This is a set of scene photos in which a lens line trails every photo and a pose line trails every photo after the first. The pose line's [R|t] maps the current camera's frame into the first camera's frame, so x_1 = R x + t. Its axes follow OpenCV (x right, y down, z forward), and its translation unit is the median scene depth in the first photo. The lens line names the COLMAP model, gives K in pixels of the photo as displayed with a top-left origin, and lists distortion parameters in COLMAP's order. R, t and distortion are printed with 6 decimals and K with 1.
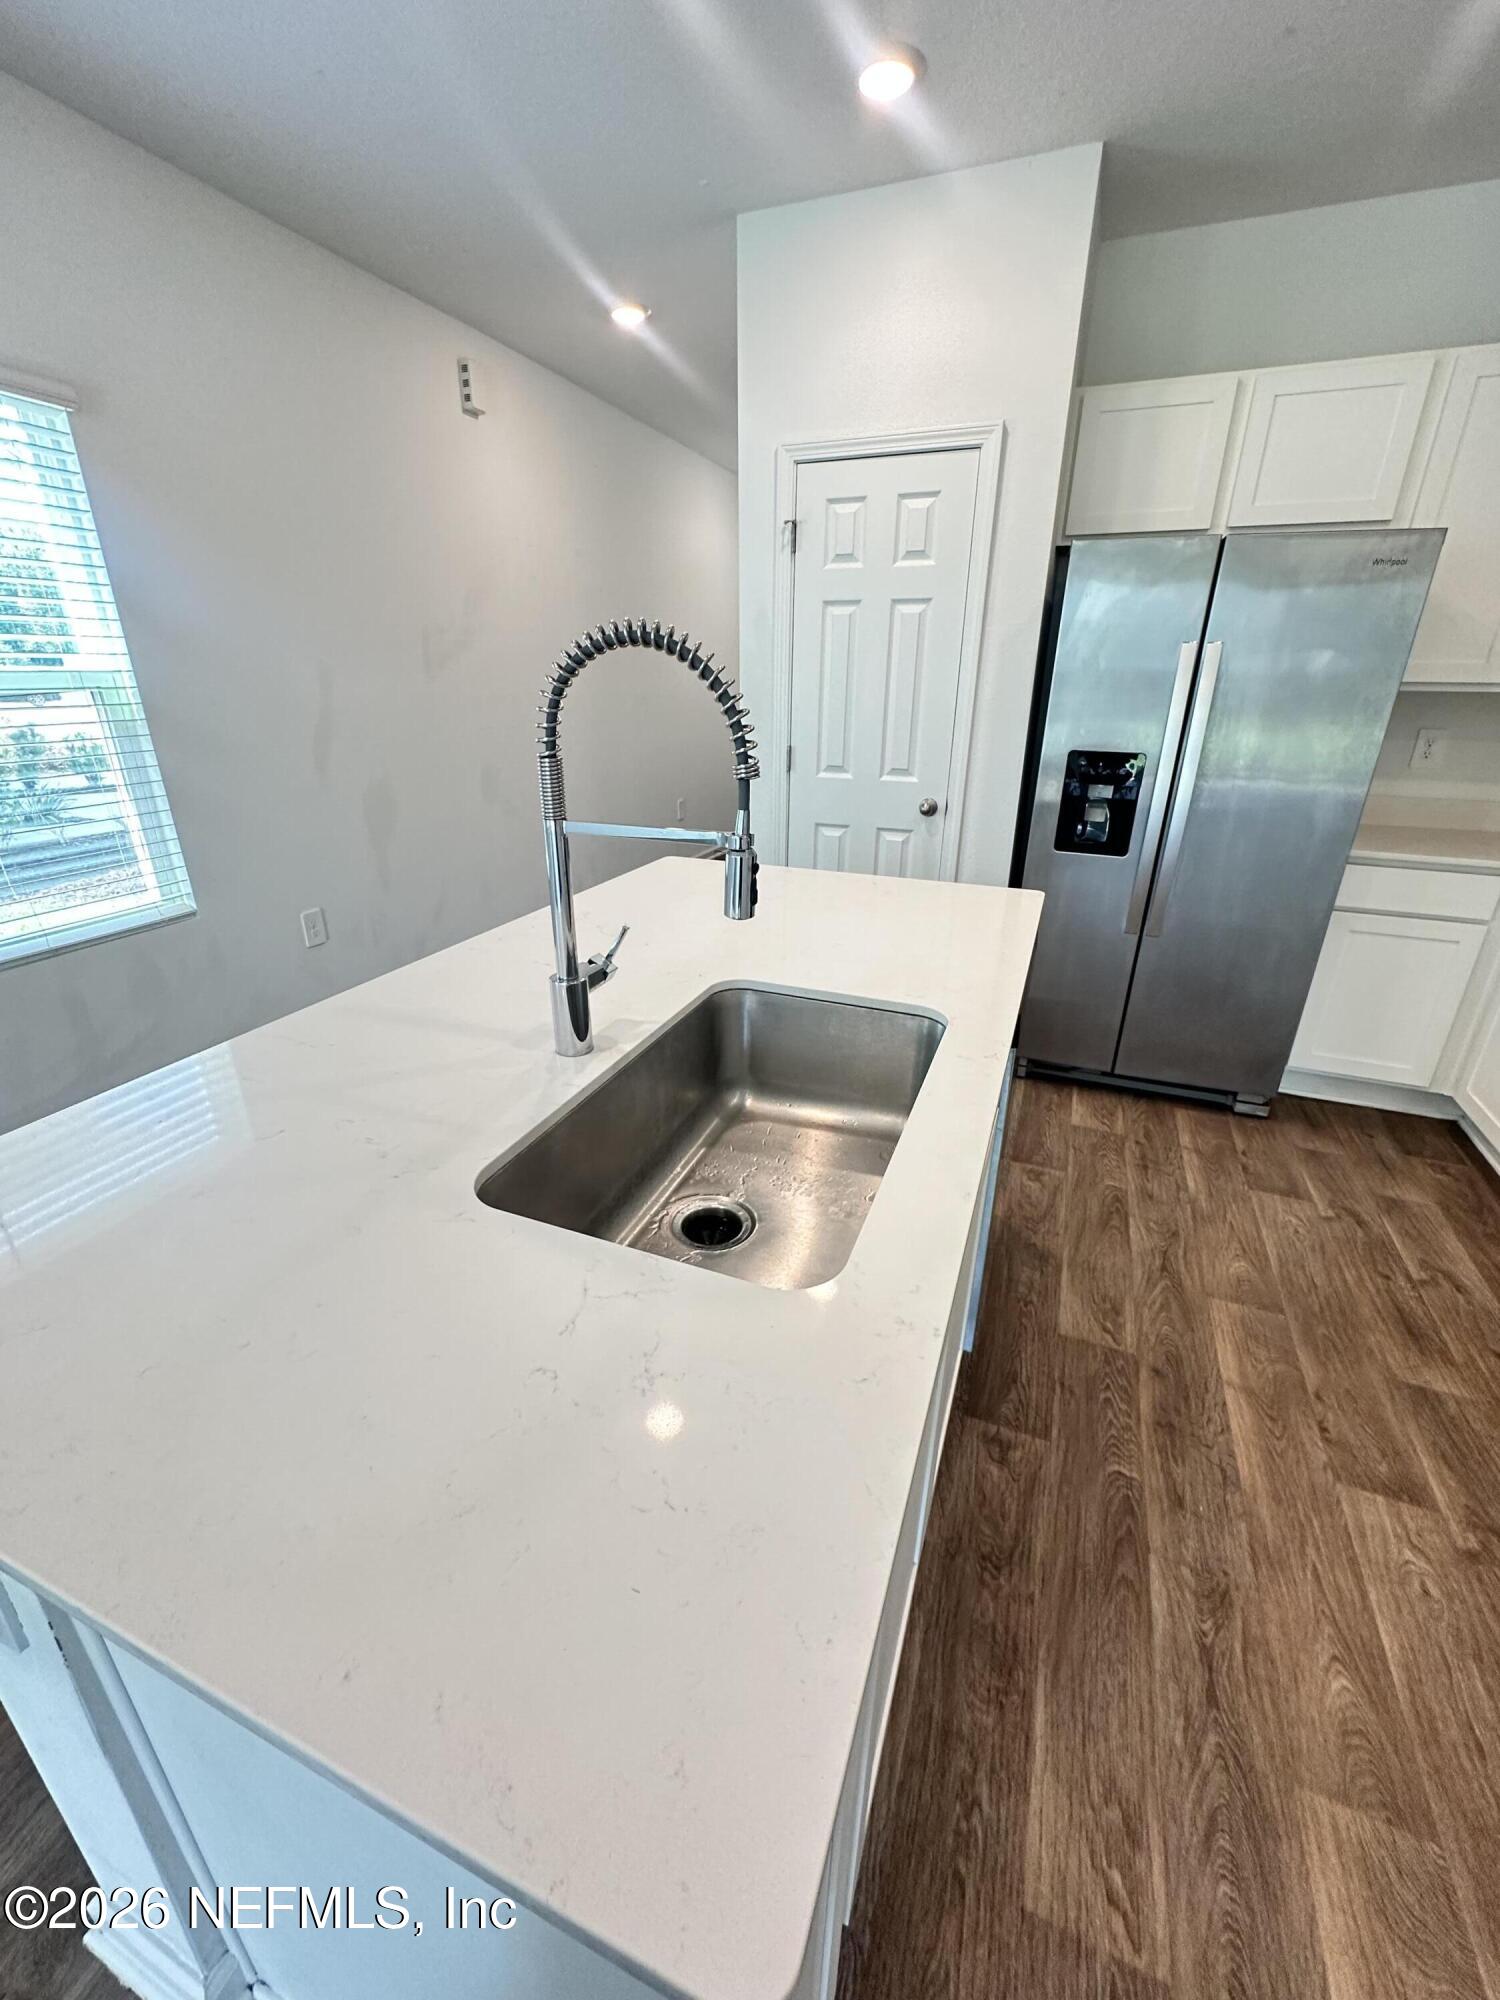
lens RADIAL K [[803.6, 0, 745.5], [0, 803.6, 994.9], [0, 0, 1]] dist [0.001680, 0.000332]
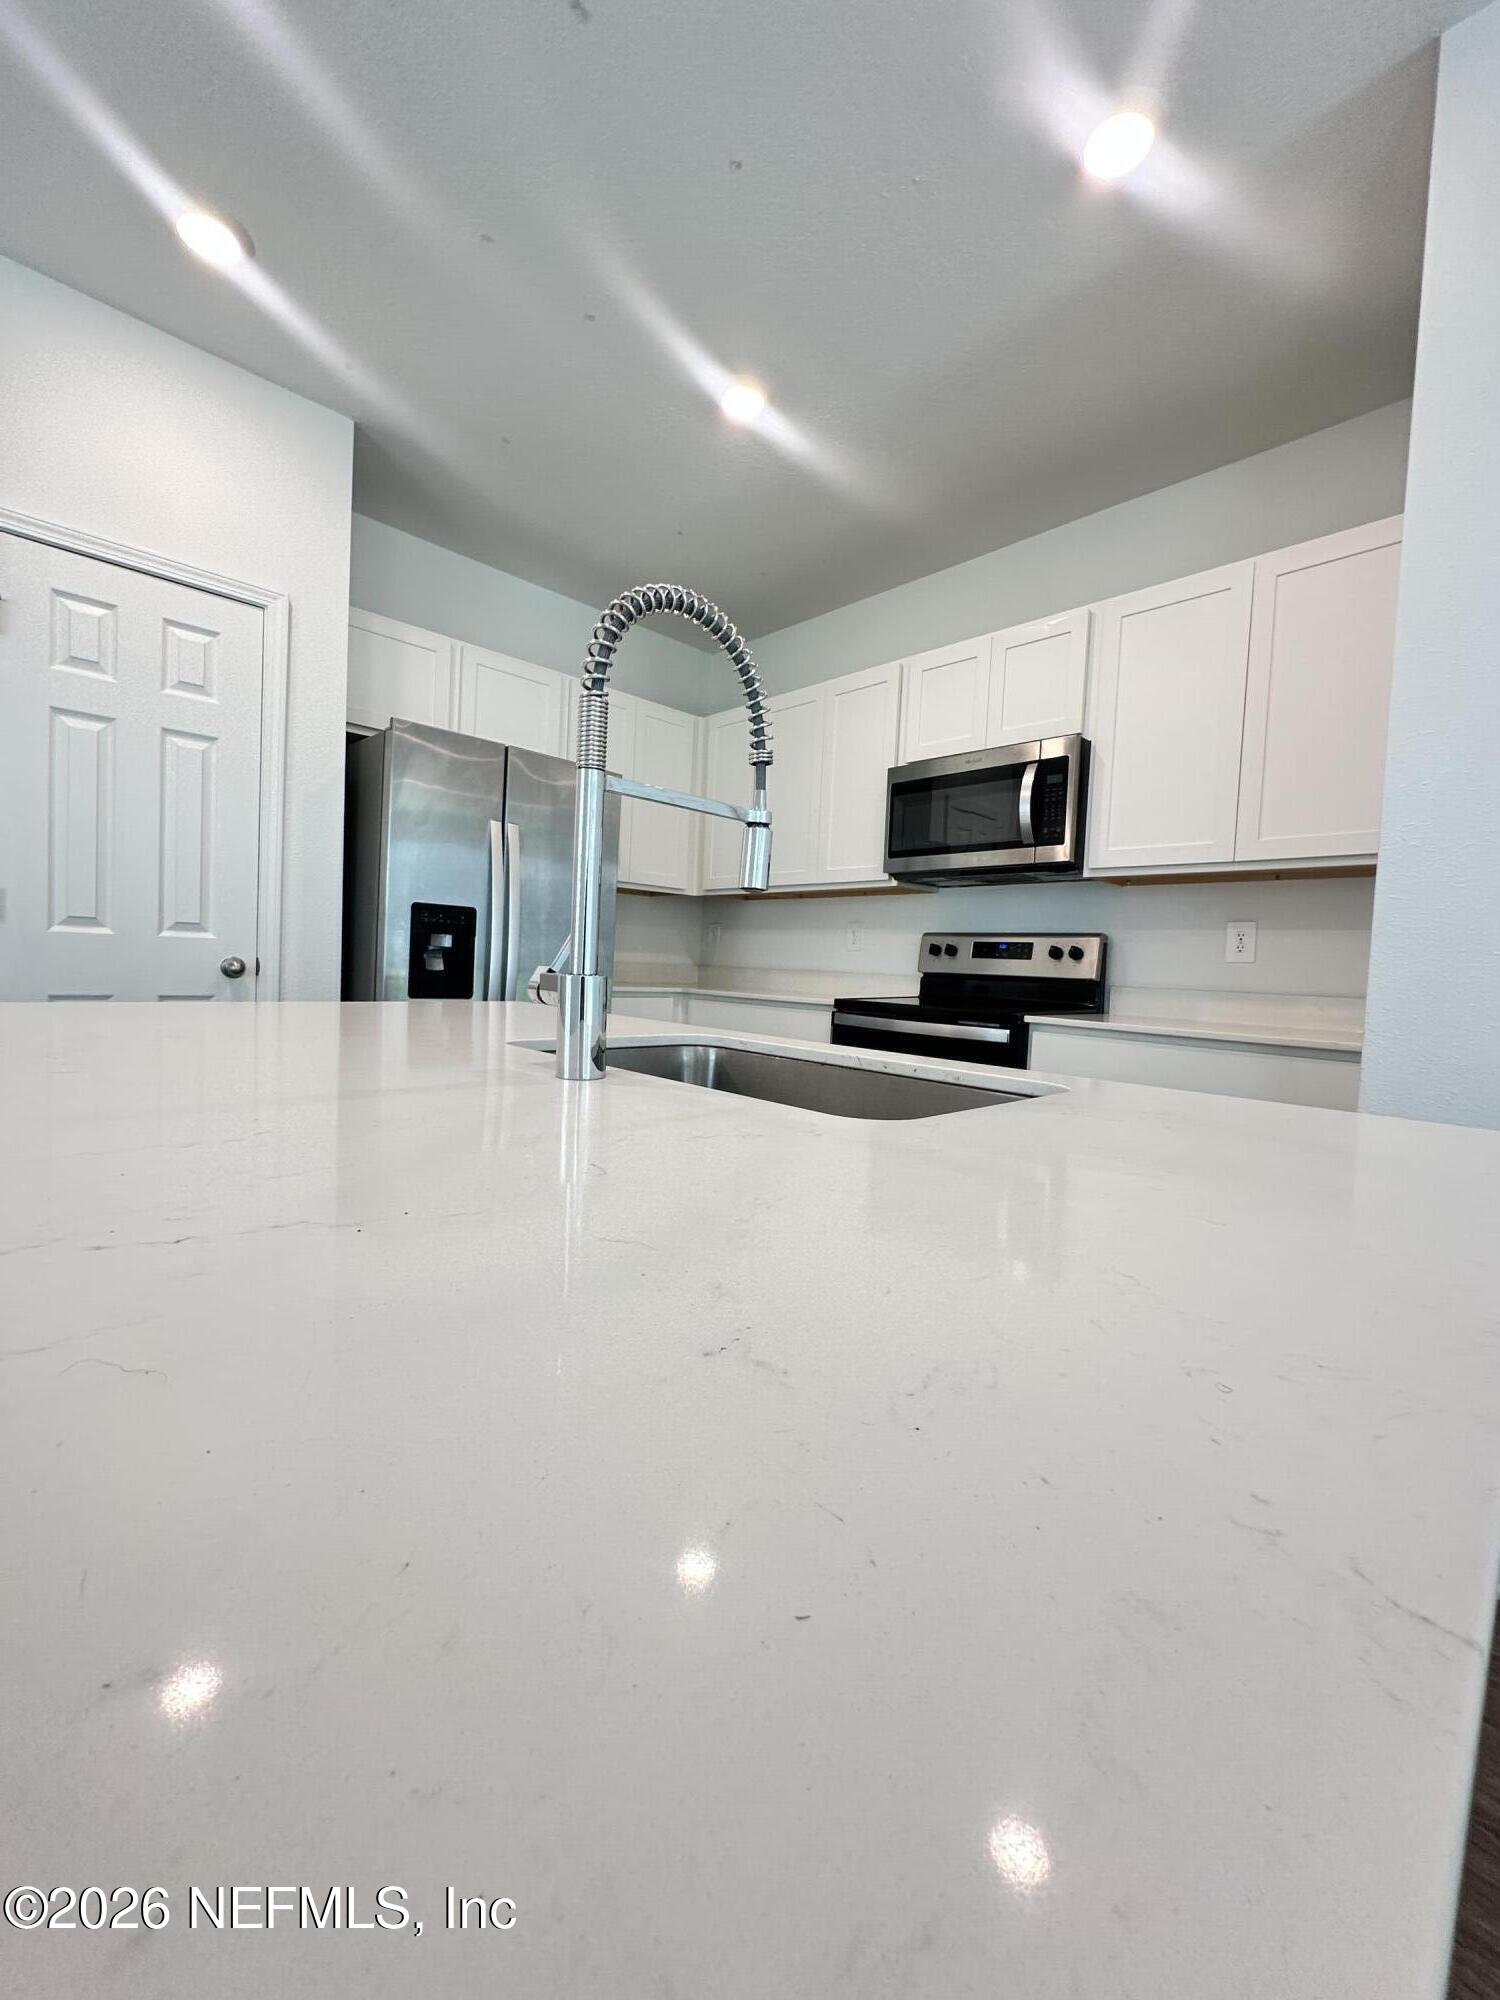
lens RADIAL K [[803.6, 0, 754.4], [0, 803.6, 1000.4], [0, 0, 1]] dist [0.001680, 0.000332]
pose [[0.406378, -0.030655, 0.913190, -0.346908], [0.300460, 0.948339, -0.101872, 0.053724], [-0.862891, 0.315776, 0.394595, 0.218994]]
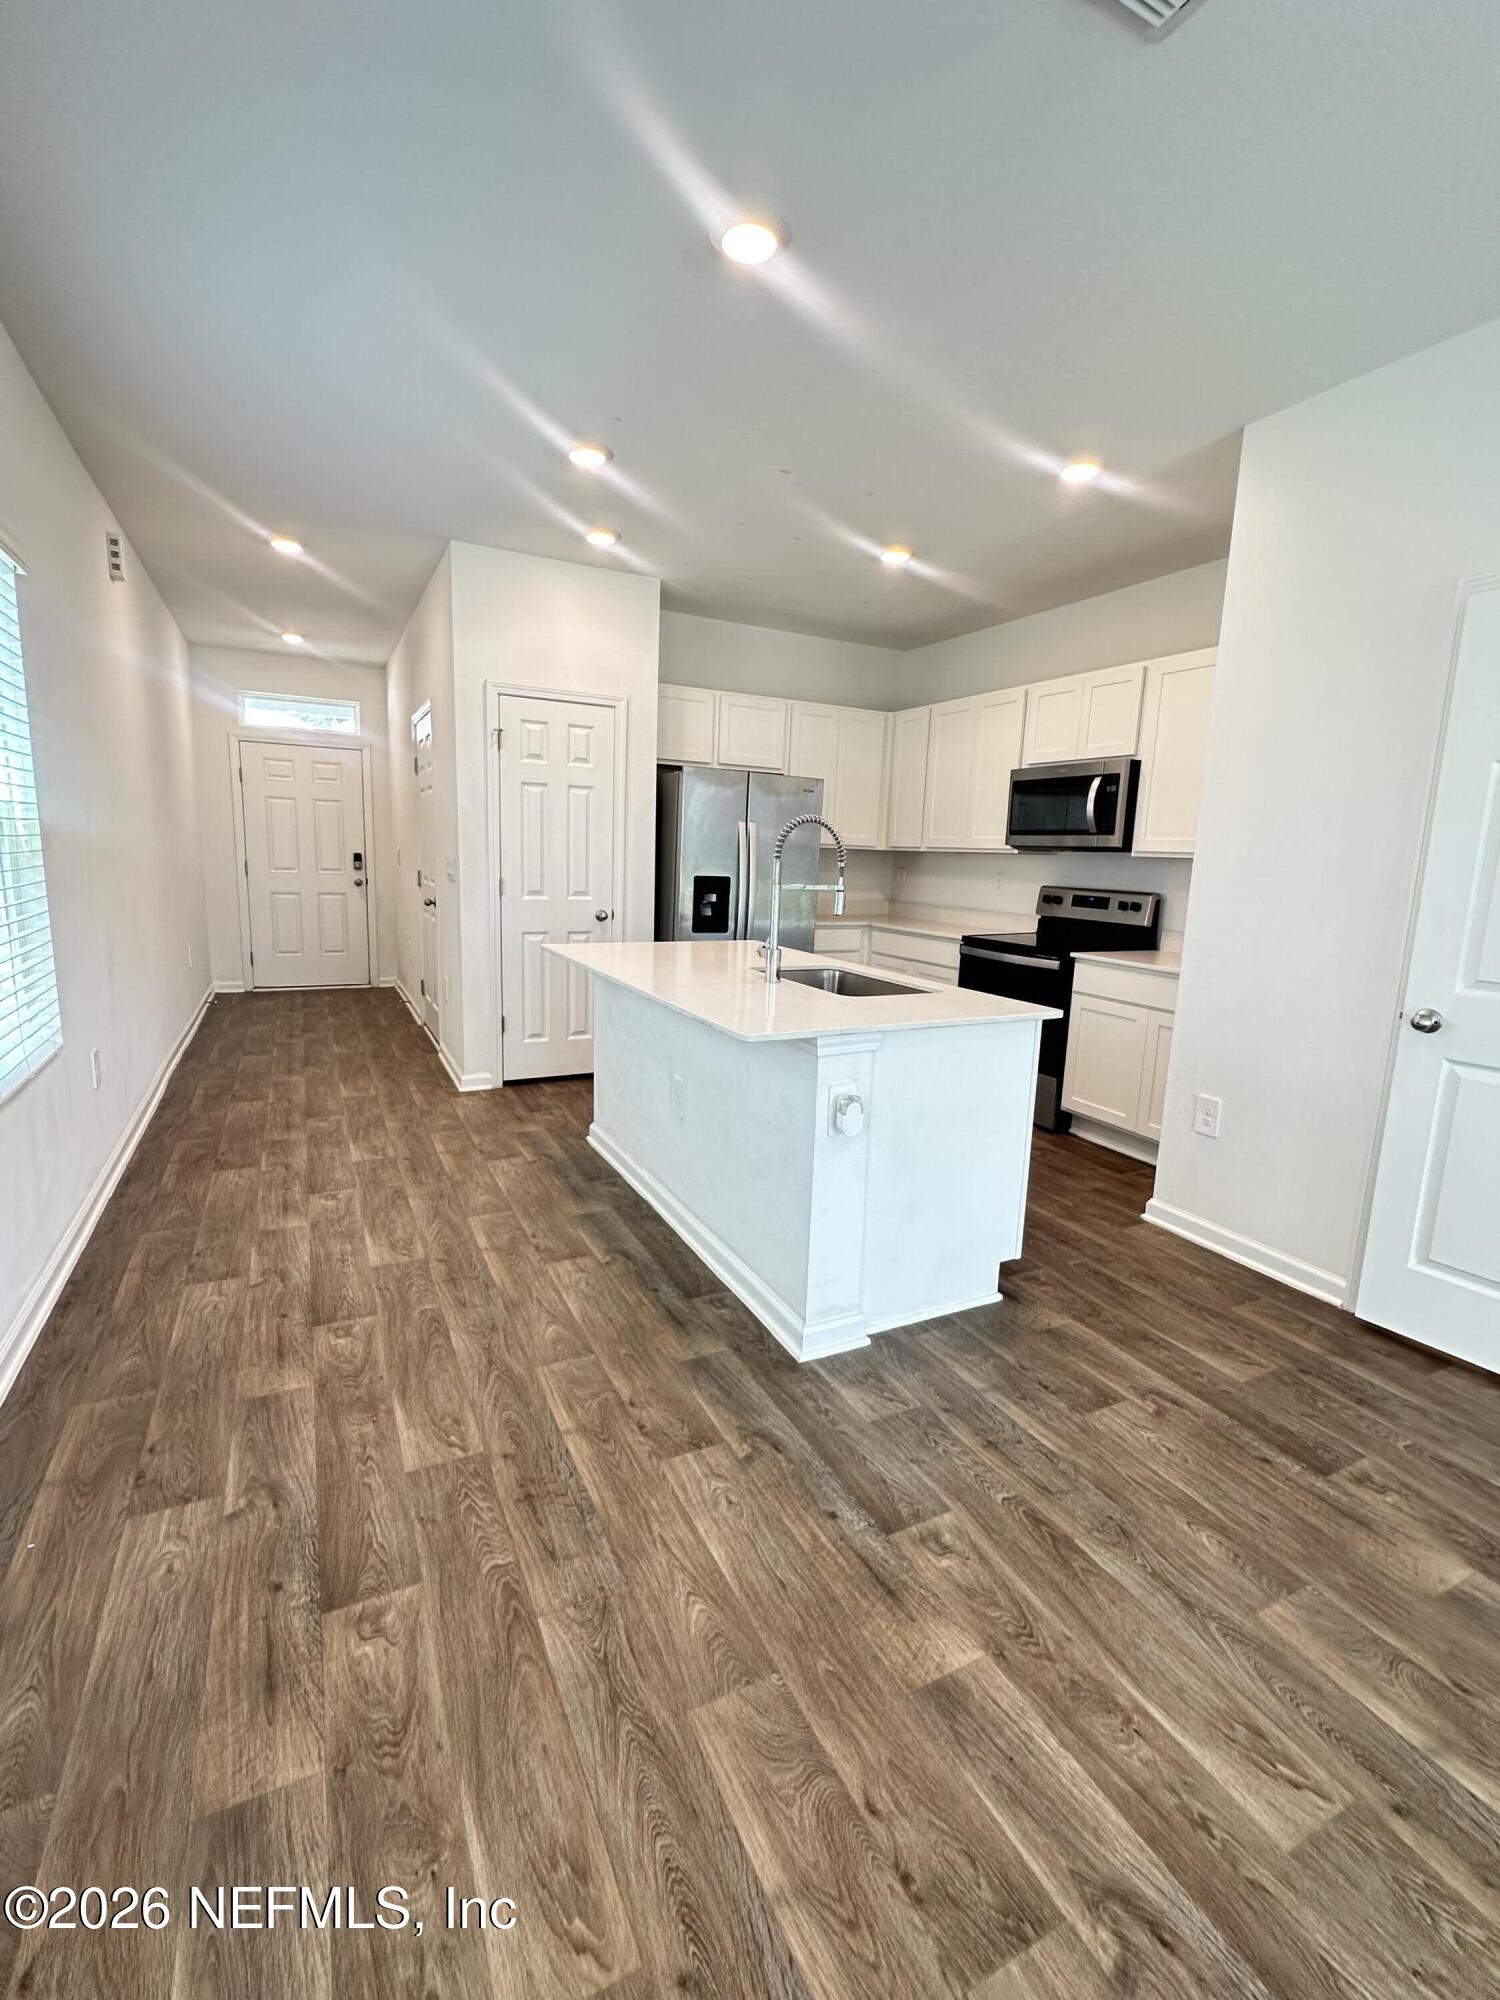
lens RADIAL K [[870.0, 0, 745.8], [0, 870.0, 1003.3], [0, 0, 1]] dist [-0.000301, -0.000039]
pose [[0.657517, -0.113115, 0.744900, -0.886920], [0.251576, 0.964885, -0.075544, 0.124813], [-0.710198, 0.237070, 0.662885, -0.249836]]
